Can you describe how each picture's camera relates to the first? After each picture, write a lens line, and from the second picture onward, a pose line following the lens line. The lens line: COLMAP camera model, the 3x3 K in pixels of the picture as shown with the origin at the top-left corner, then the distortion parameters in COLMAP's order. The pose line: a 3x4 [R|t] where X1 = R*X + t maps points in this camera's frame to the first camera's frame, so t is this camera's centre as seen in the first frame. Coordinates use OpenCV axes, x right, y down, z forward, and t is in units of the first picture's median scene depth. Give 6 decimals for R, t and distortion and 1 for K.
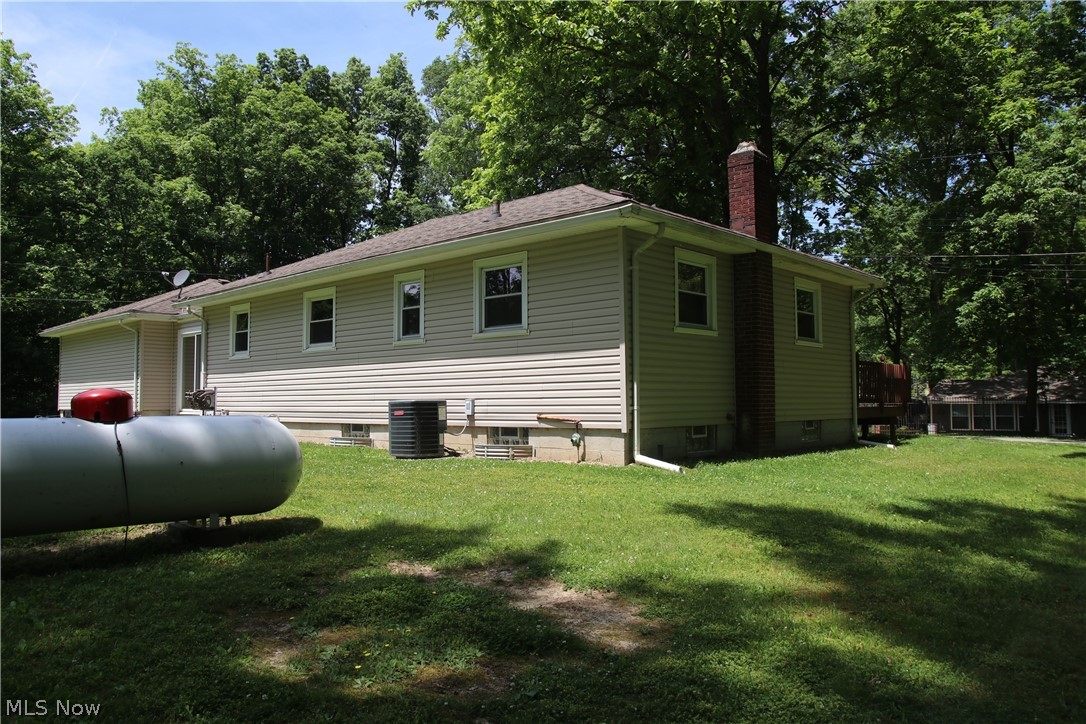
lens RADIAL K [[834.6, 0, 537.5], [0, 834.6, 360.9], [0, 0, 1]] dist [-0.165811, 0.162270]
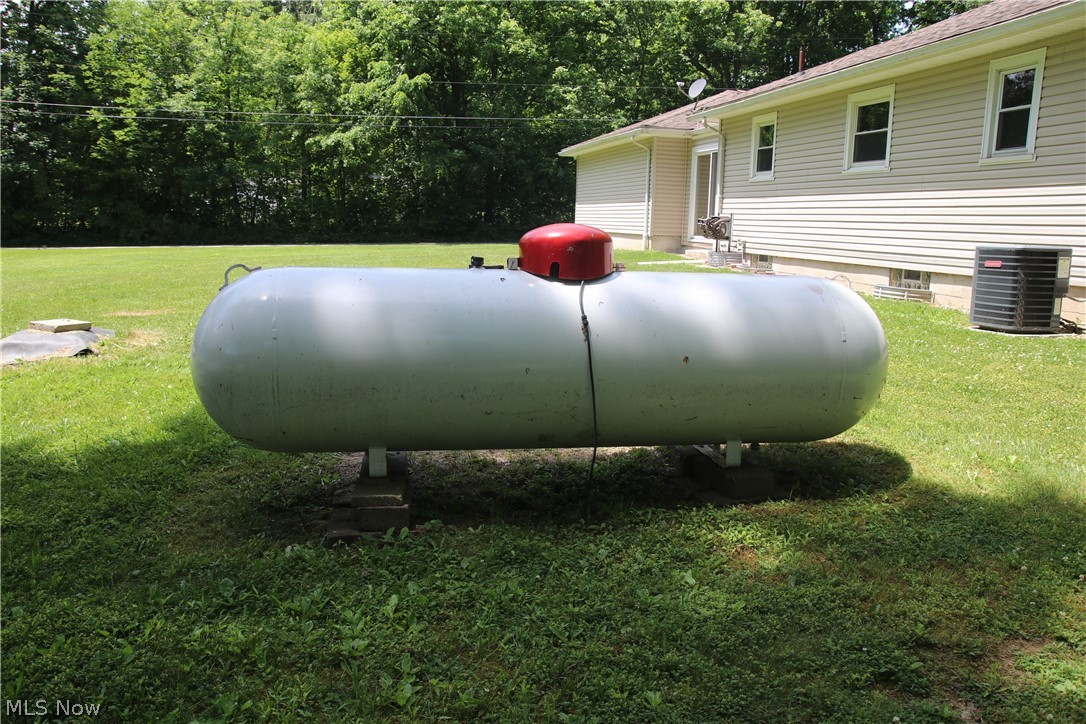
lens RADIAL K [[834.6, 0, 537.5], [0, 834.6, 360.9], [0, 0, 1]] dist [-0.165811, 0.162270]
pose [[0.826406, 0.121193, -0.549878, -0.070022], [-0.002574, 0.977365, 0.211544, 0.001082], [0.563069, -0.173406, 0.808012, 0.161341]]
